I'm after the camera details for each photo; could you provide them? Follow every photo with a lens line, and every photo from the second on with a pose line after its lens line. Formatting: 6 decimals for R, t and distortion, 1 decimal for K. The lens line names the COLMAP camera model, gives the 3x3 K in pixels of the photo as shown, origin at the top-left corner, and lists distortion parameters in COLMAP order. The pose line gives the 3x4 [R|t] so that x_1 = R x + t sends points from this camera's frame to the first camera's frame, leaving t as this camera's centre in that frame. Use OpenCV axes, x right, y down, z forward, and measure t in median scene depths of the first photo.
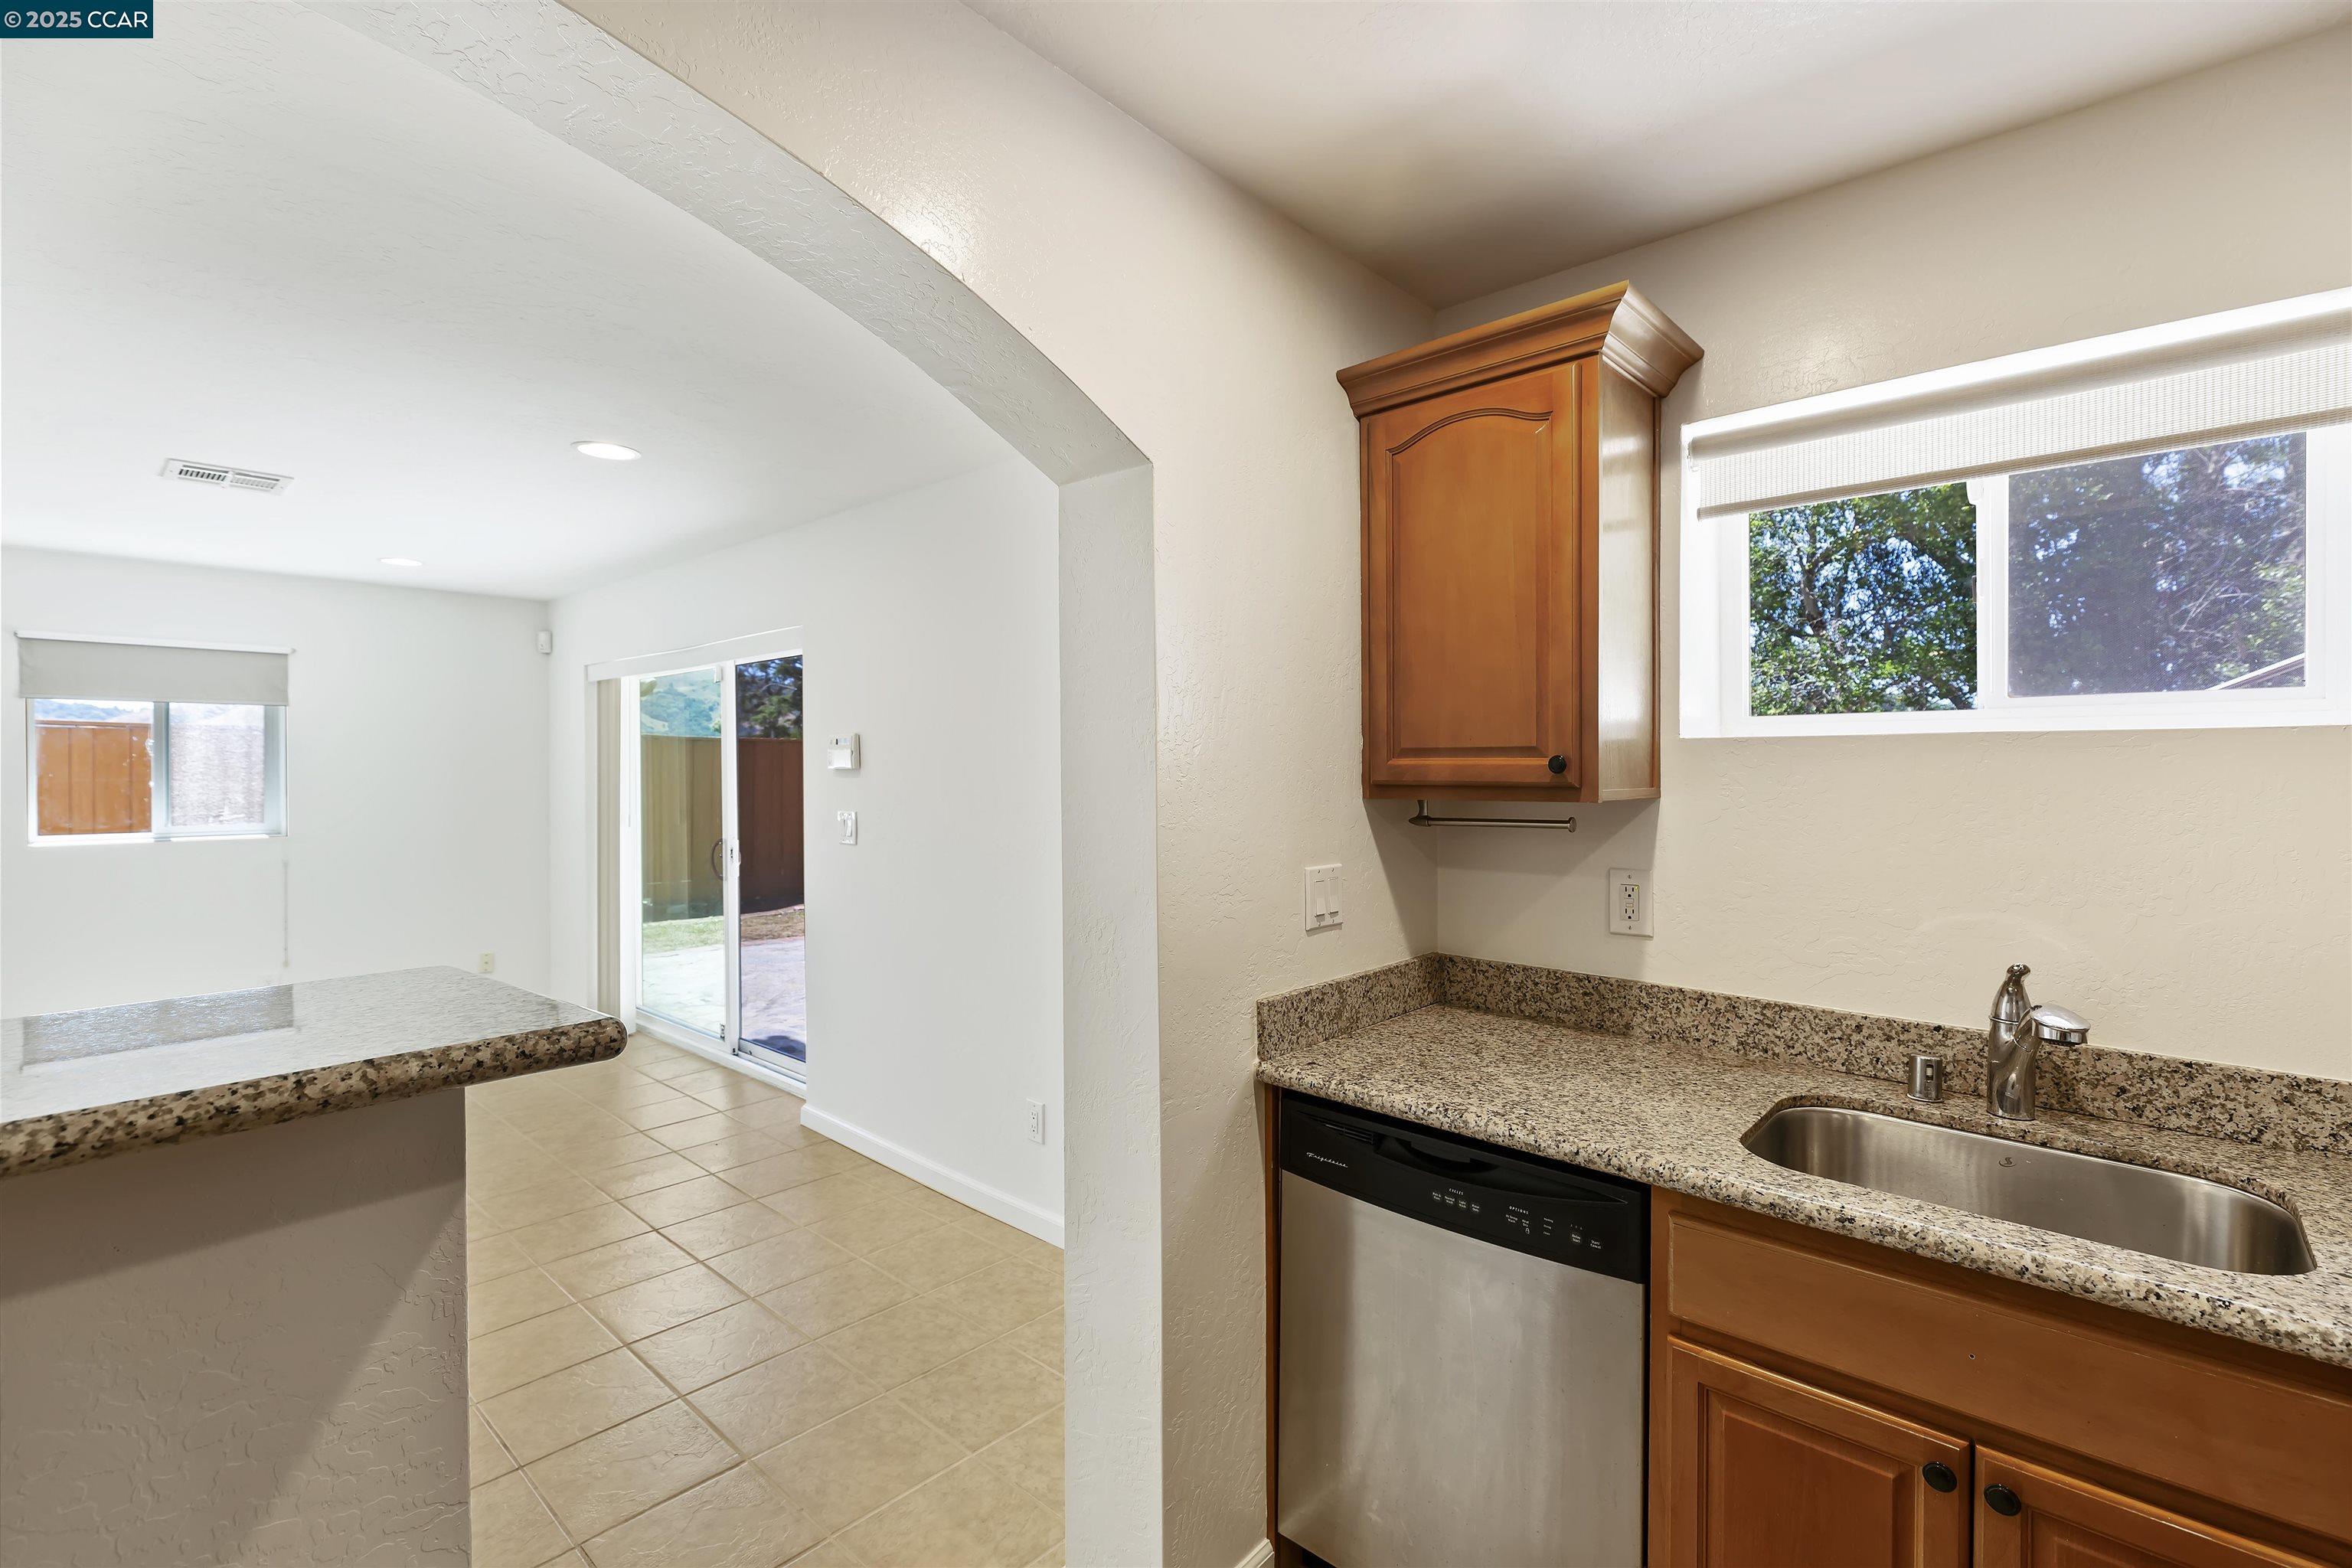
lens RADIAL K [[1058.4, 0, 1176.0], [0, 1058.4, 784.0], [0, 0, 1]] dist [0.003581, 0.000586]
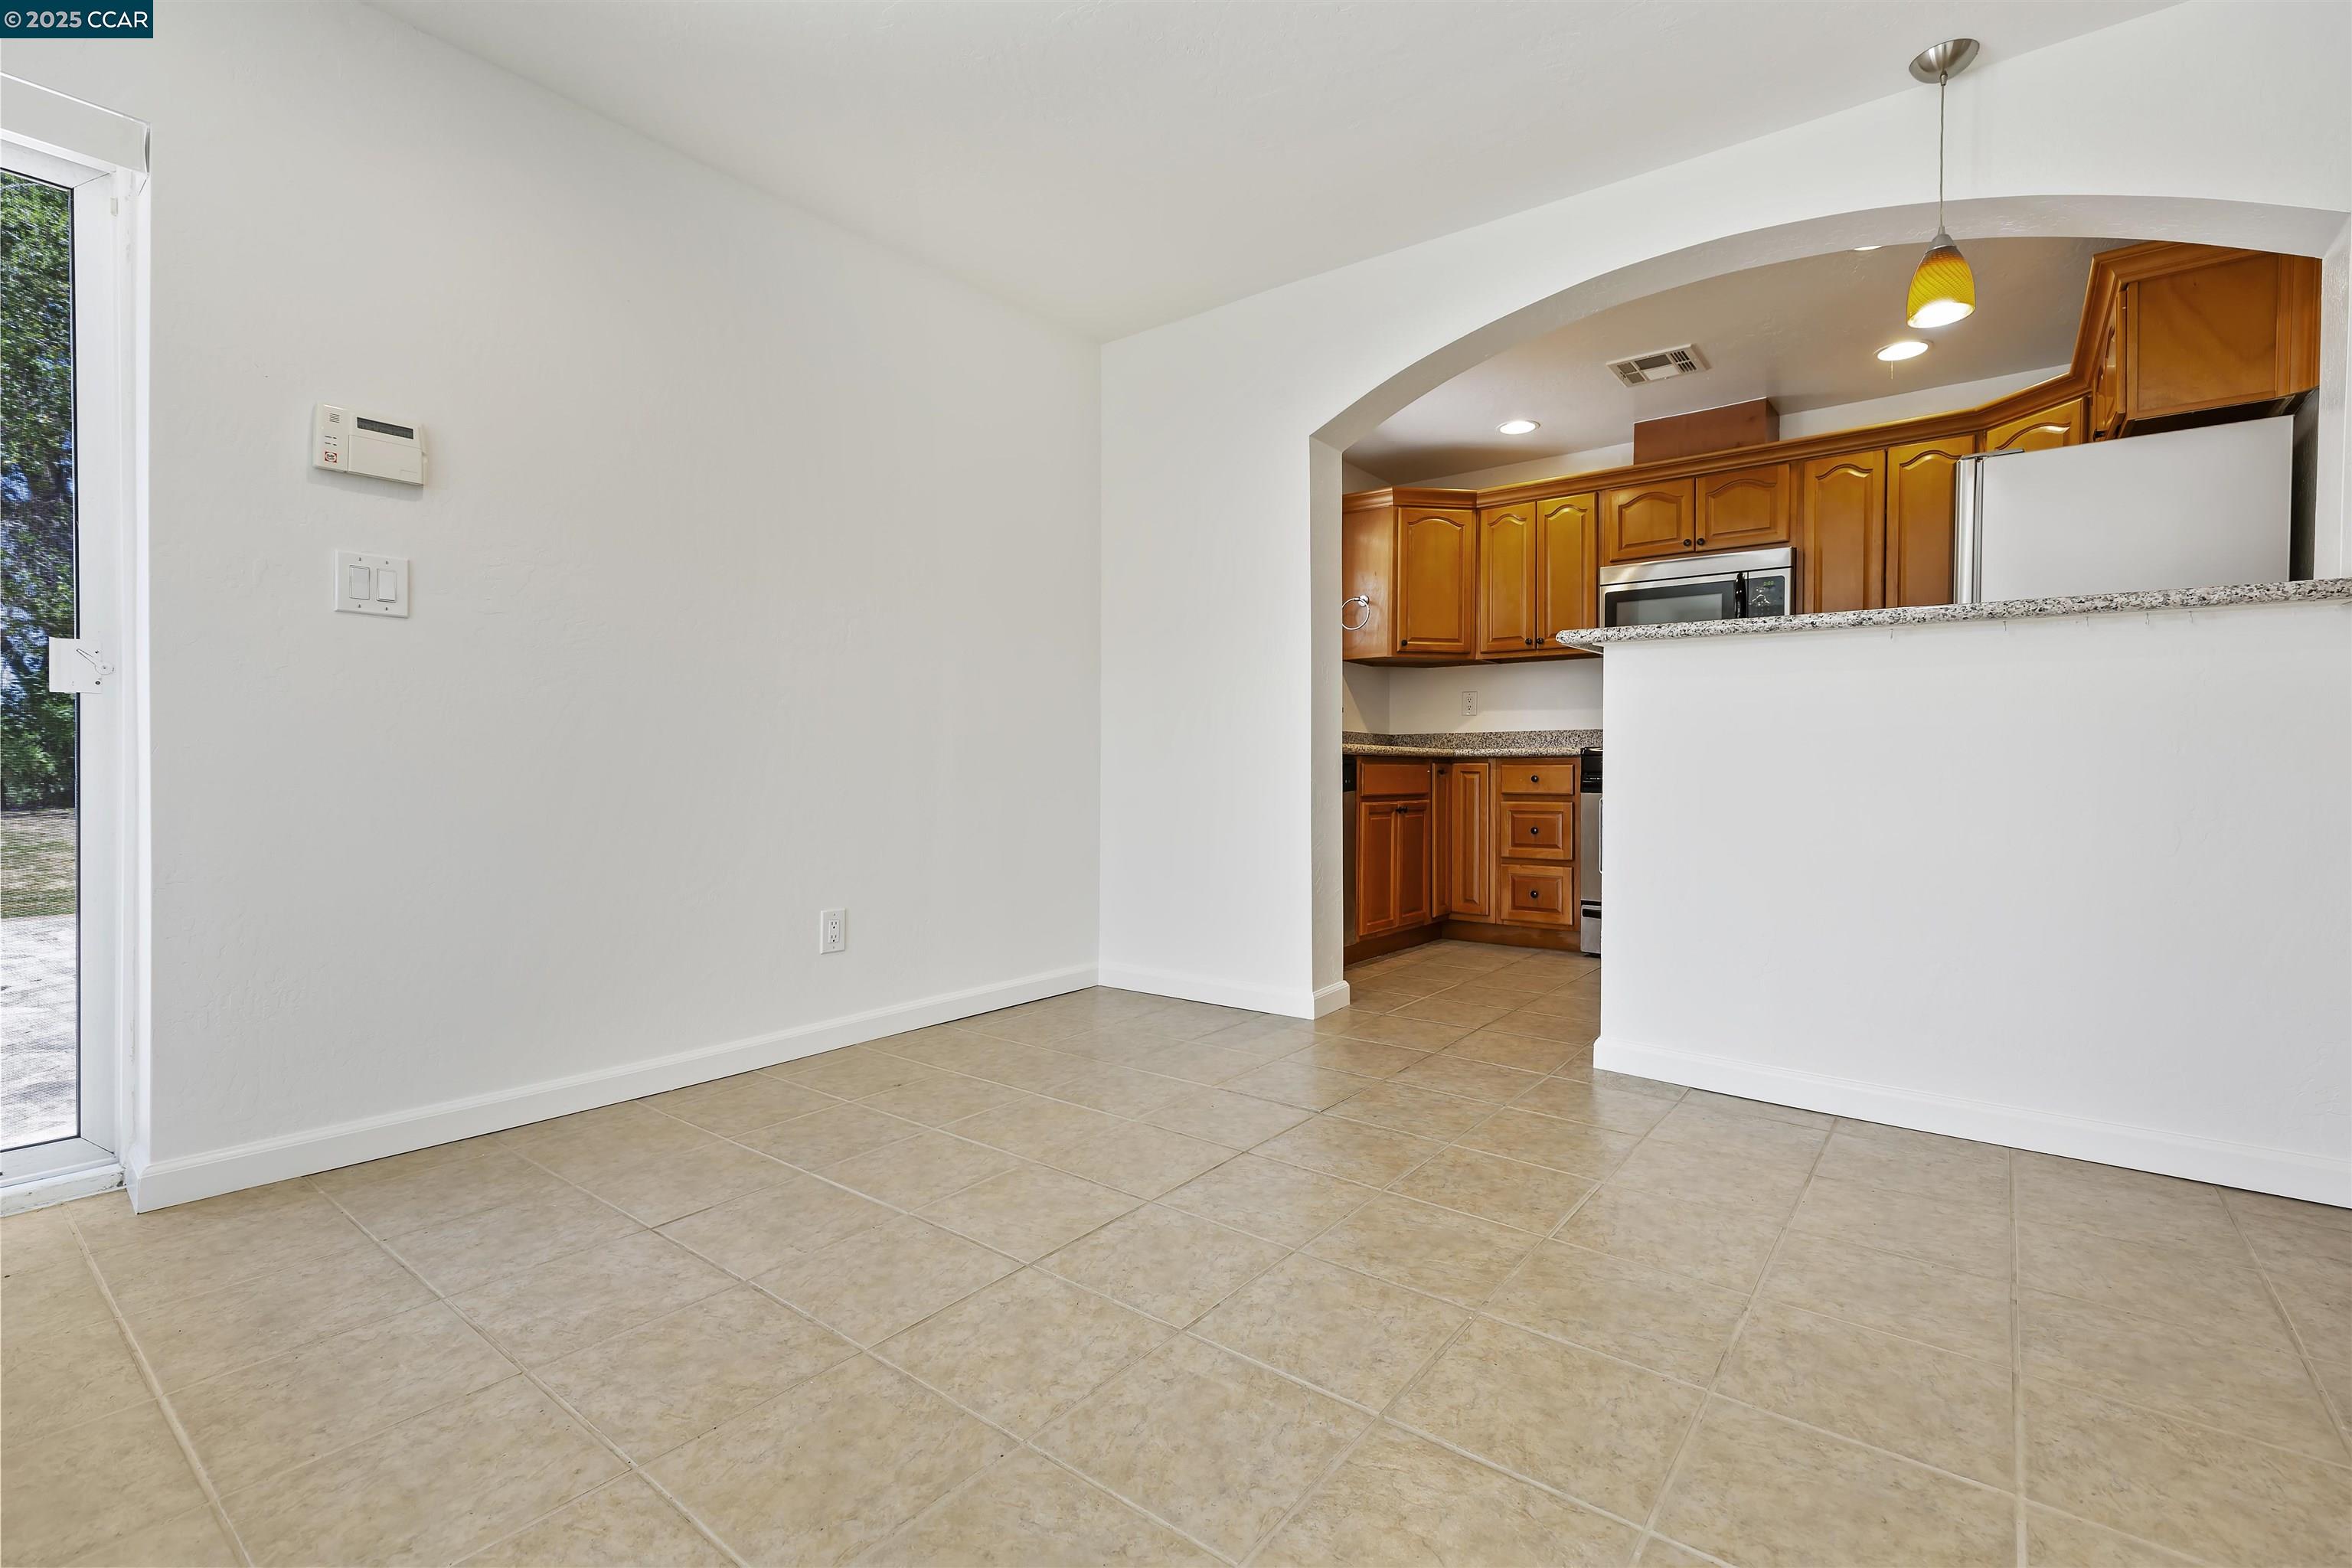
lens RADIAL K [[1051.2, 0, 1168.8], [0, 1051.2, 774.3], [0, 0, 1]] dist [0.004850, 0.000452]
pose [[-0.074299, -0.012921, 0.997152, -2.043618], [0.008343, 0.999873, 0.013578, 0.308327], [-0.997201, 0.009328, -0.074182, 1.415907]]
